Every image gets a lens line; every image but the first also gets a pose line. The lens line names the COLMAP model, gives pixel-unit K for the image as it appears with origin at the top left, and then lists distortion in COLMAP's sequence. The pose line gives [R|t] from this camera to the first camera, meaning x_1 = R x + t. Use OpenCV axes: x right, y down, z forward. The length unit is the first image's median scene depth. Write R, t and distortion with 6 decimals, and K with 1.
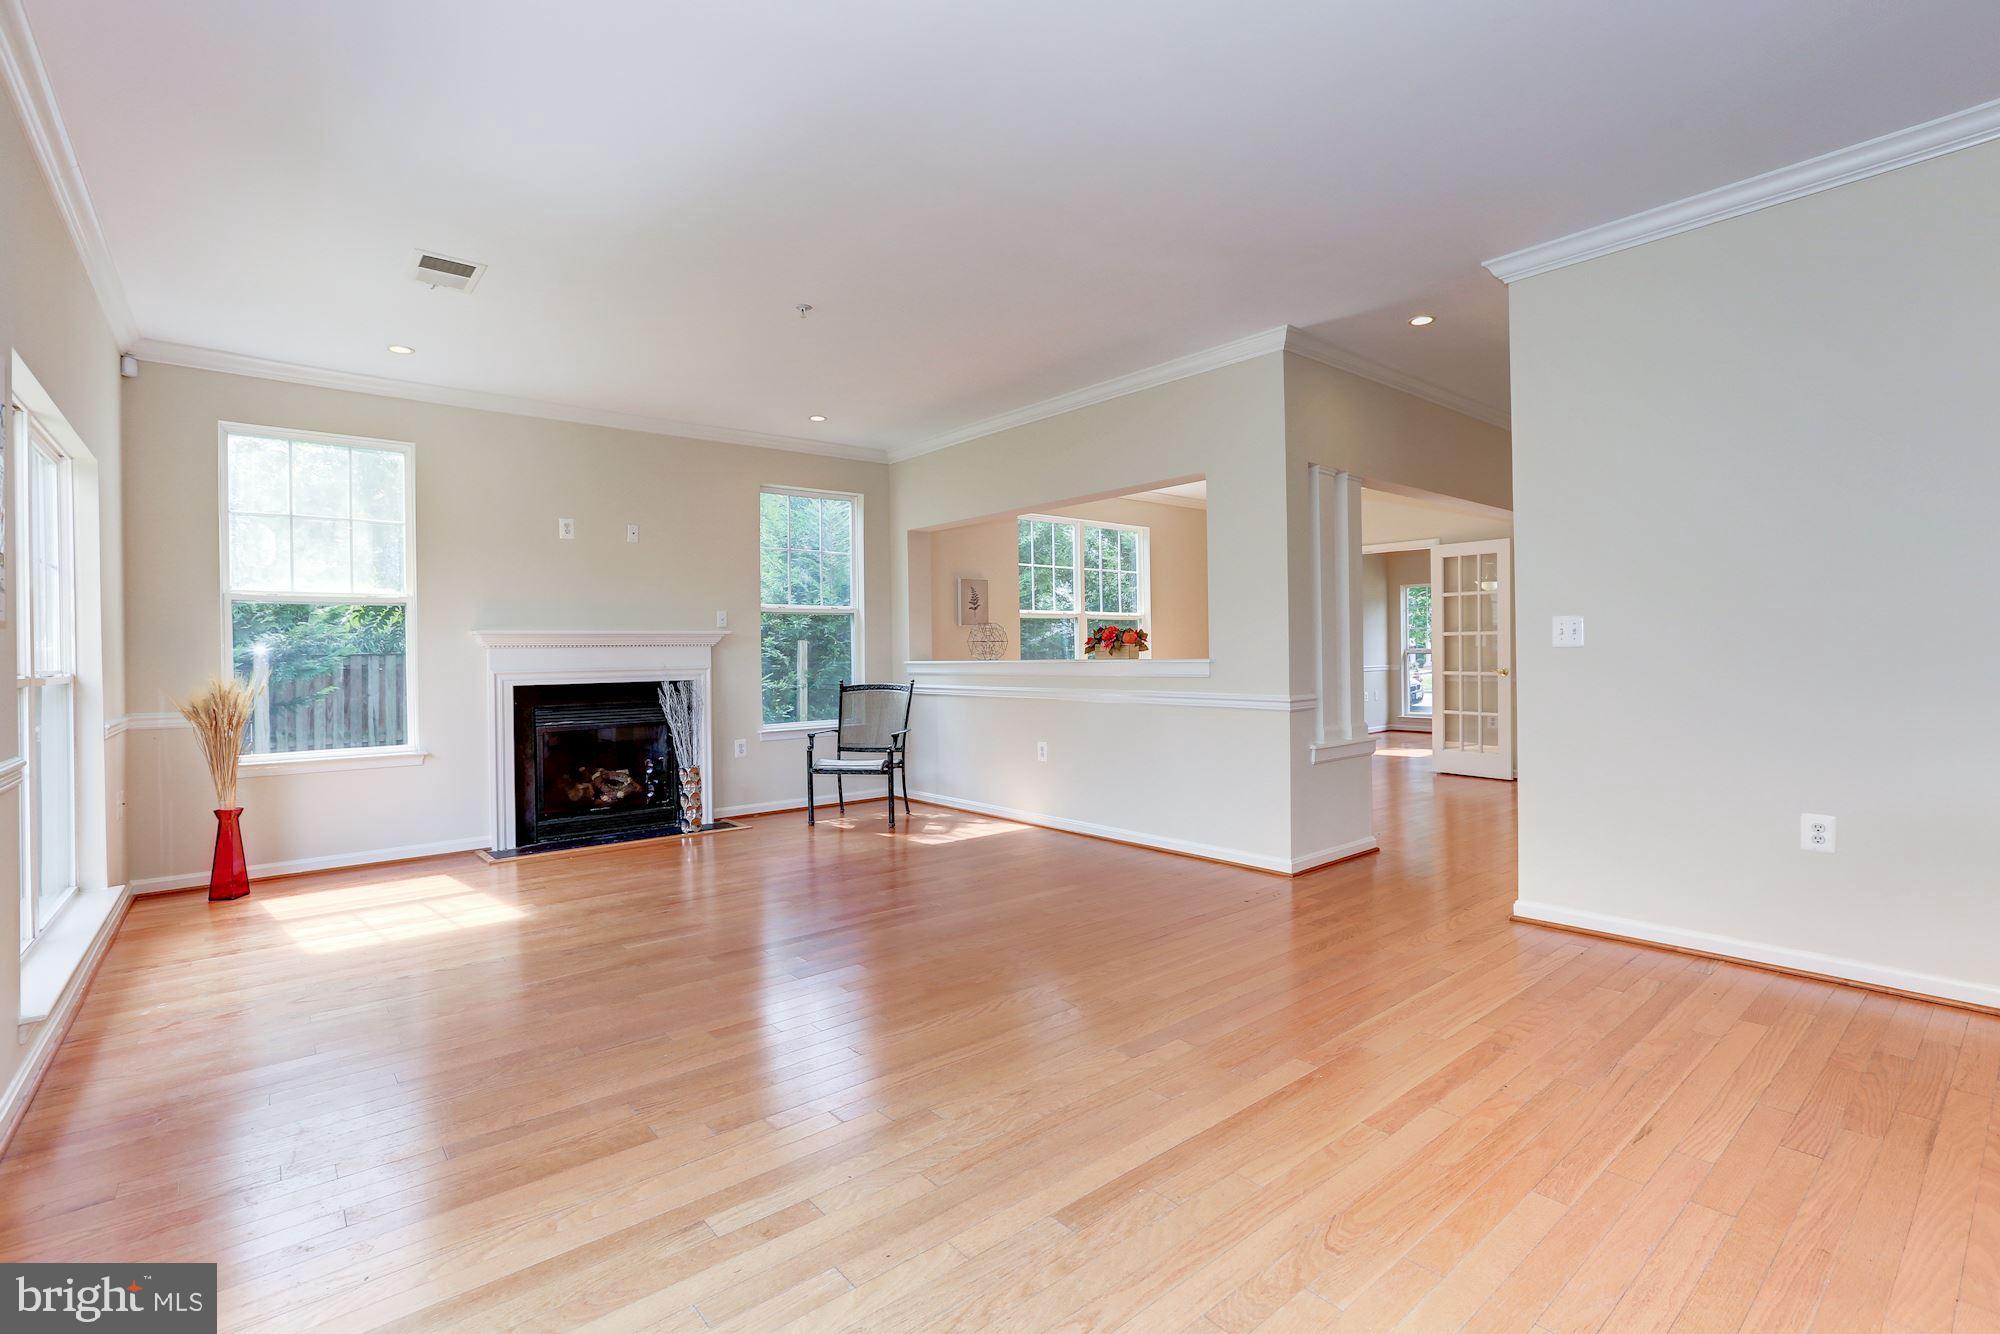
lens RADIAL K [[905.3, 0, 1000.3], [0, 905.3, 656.2], [0, 0, 1]] dist [-0.014708, 0.000143]
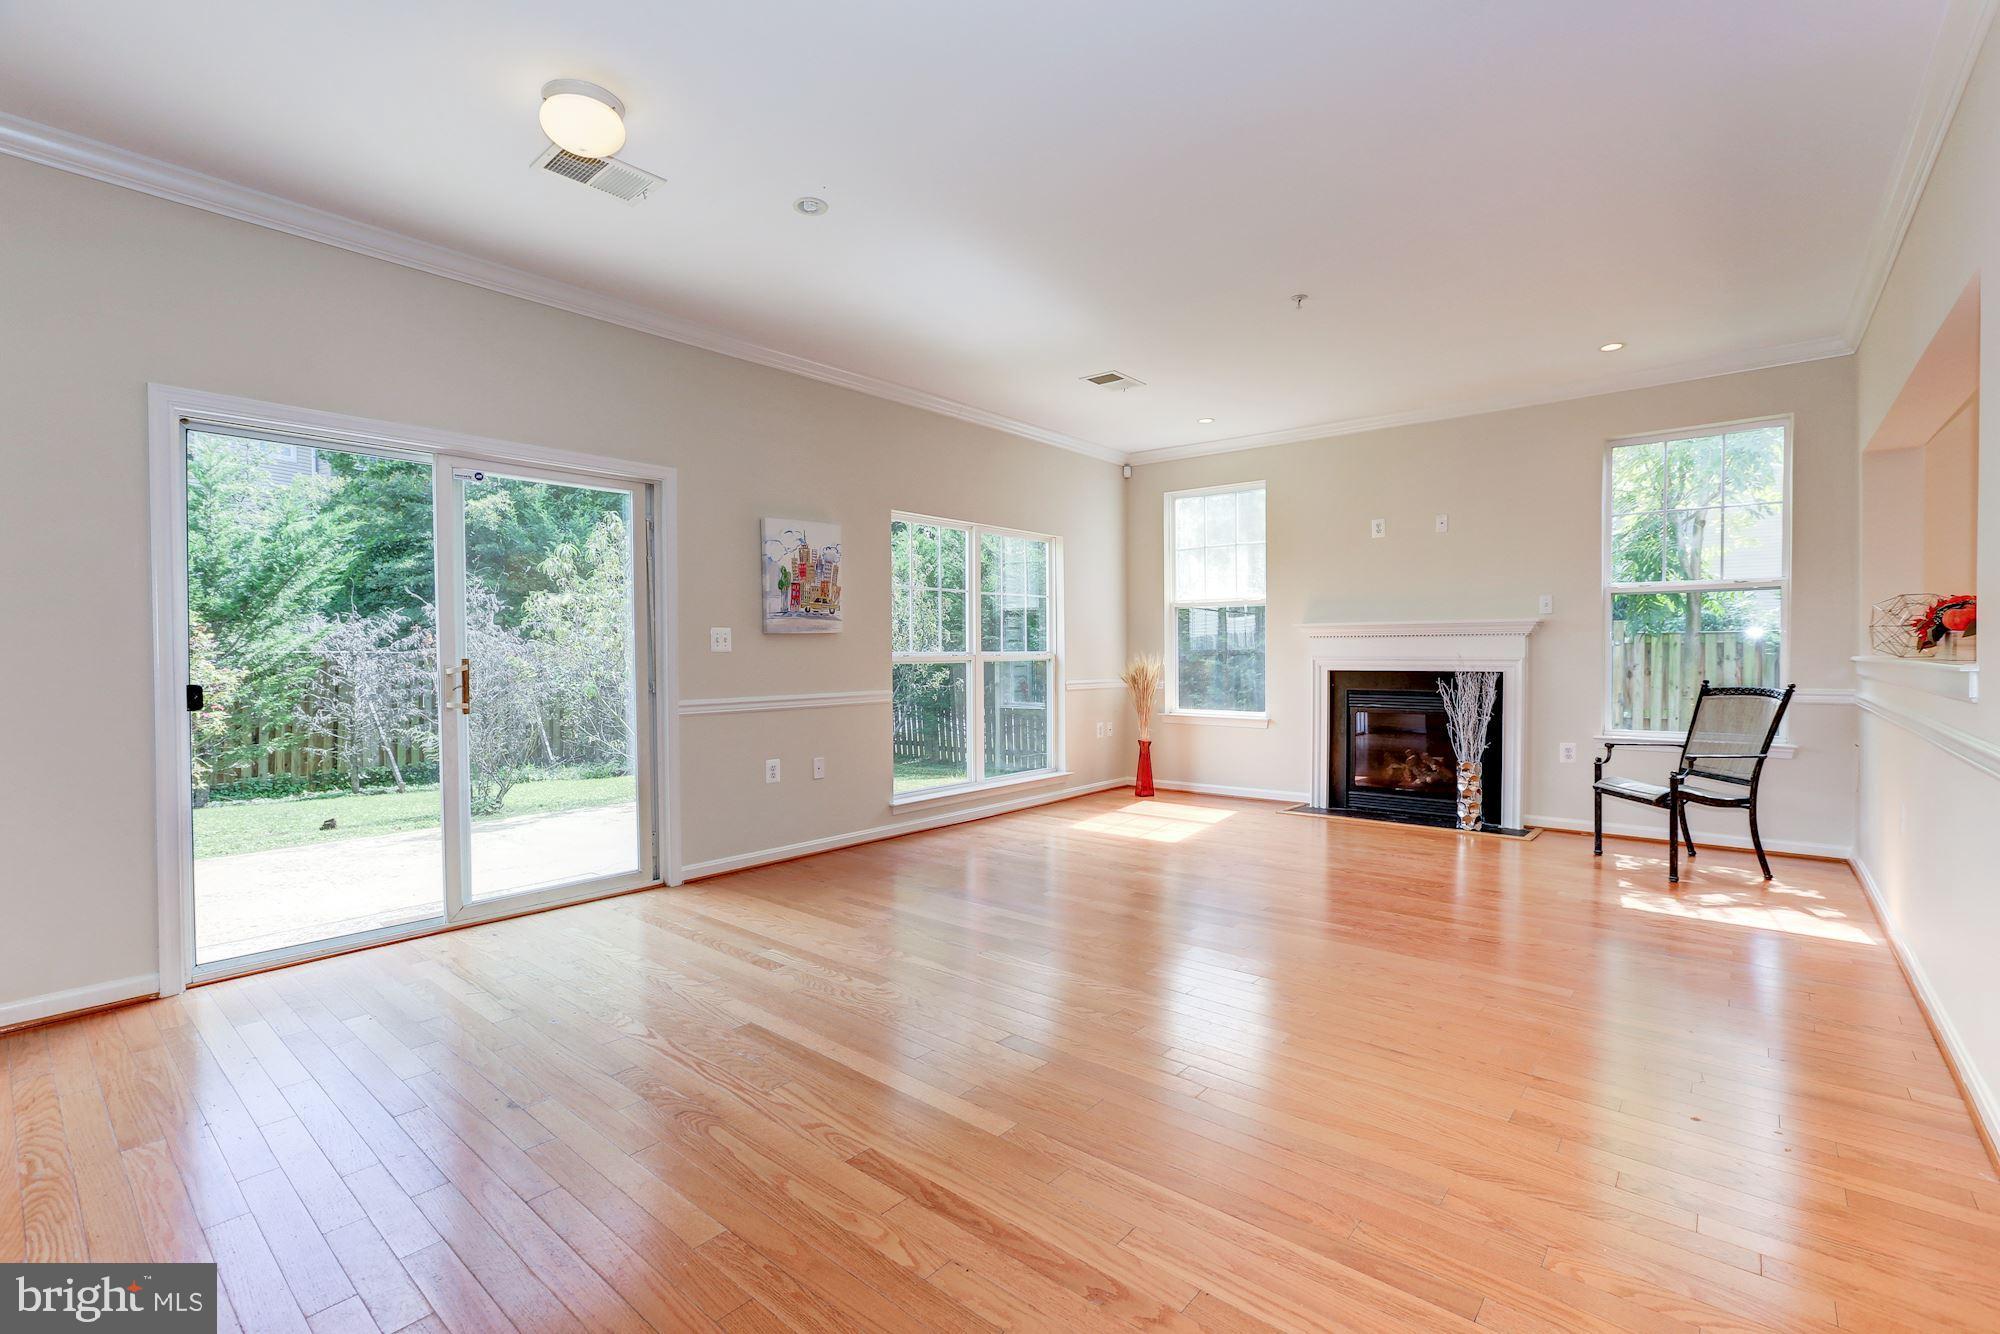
lens RADIAL K [[883.0, 0, 1000.0], [0, 883.0, 667.0], [0, 0, 1]] dist [-0.031654, 0.000089]
pose [[0.173740, 0.030524, -0.984318, 0.473100], [0.001666, 0.999509, 0.031289, -0.007359], [0.984790, -0.007076, 0.173604, 0.350396]]
